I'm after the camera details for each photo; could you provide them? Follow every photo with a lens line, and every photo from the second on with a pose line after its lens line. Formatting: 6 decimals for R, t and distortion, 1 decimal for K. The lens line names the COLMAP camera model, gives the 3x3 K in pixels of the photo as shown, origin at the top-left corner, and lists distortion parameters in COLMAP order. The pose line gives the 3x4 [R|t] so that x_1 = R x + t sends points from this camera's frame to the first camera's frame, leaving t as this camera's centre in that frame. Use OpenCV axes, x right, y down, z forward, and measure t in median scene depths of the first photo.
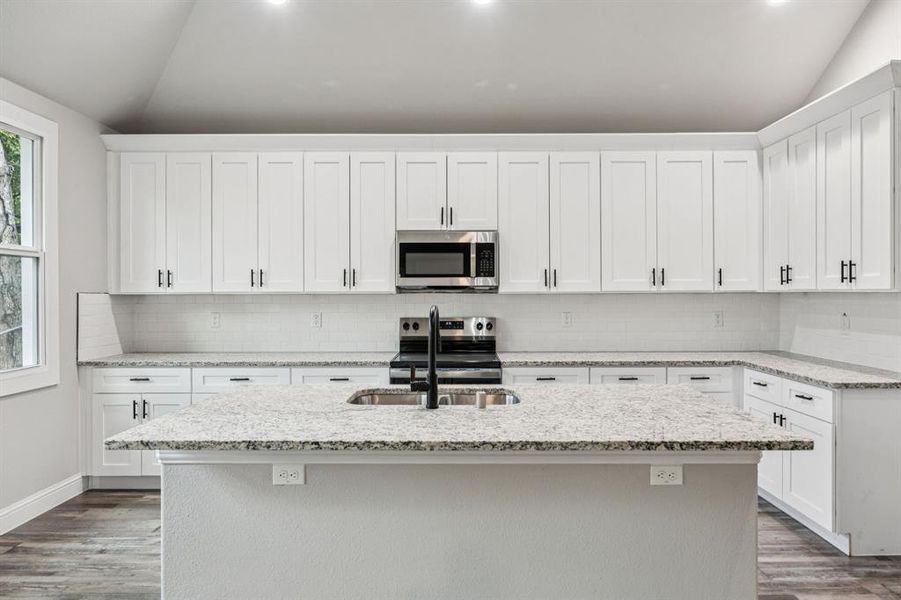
lens RADIAL K [[538.5, 0, 459.7], [0, 538.5, 295.0], [0, 0, 1]] dist [-0.002654, -0.001285]
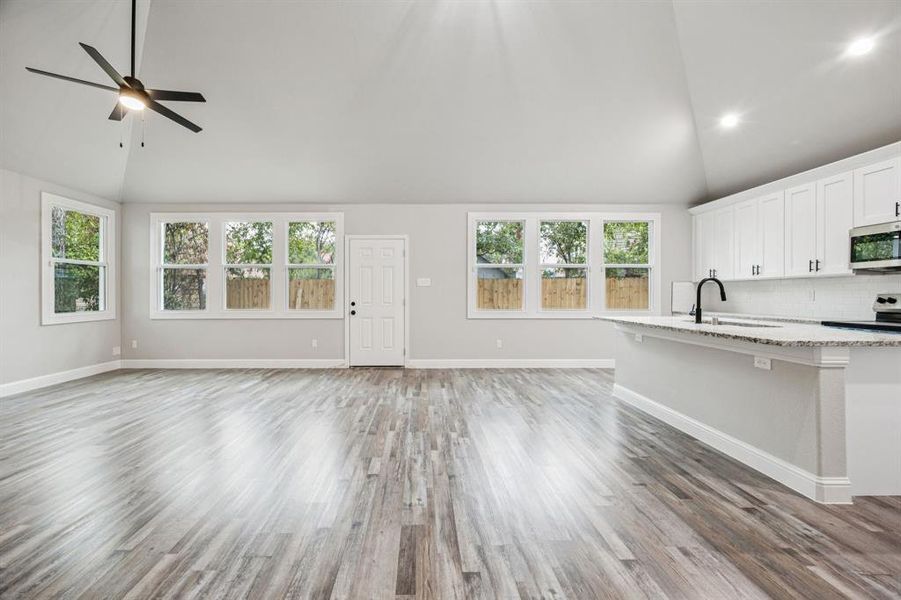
lens RADIAL K [[372.2, 0, 419.6], [0, 372.2, 296.5], [0, 0, 1]] dist [-0.003323, -0.000549]
pose [[-0.001557, 0.005467, -0.999984, 0.832937], [-0.004773, 0.999974, 0.005474, 0.053226], [0.999987, 0.004782, -0.001531, -0.085296]]
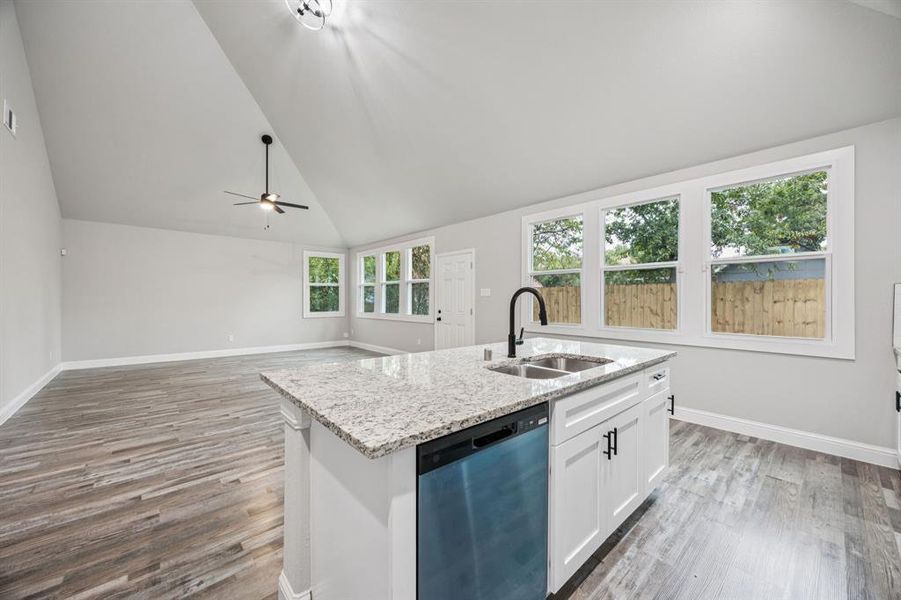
lens RADIAL K [[341.0, 0, 428.7], [0, 341.0, 297.4], [0, 0, 1]] dist [-0.001878, -0.000122]
pose [[-0.768338, -0.004314, -0.640030, 0.407153], [-0.004546, 0.999989, -0.001283, 0.027610], [0.640029, 0.001924, -0.768349, 0.877536]]
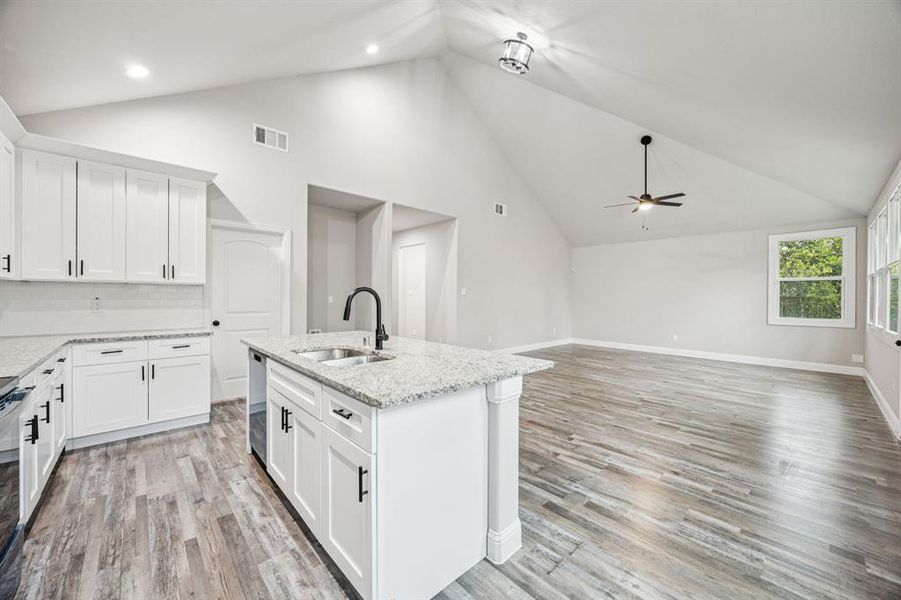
lens RADIAL K [[341.0, 0, 478.9], [0, 341.0, 298.2], [0, 0, 1]] dist [-0.000107, 0.000087]
pose [[-0.705974, -0.003856, 0.708227, -0.561146], [-0.001355, 0.999991, 0.004094, 0.028462], [-0.708237, 0.001931, -0.705973, 0.850268]]
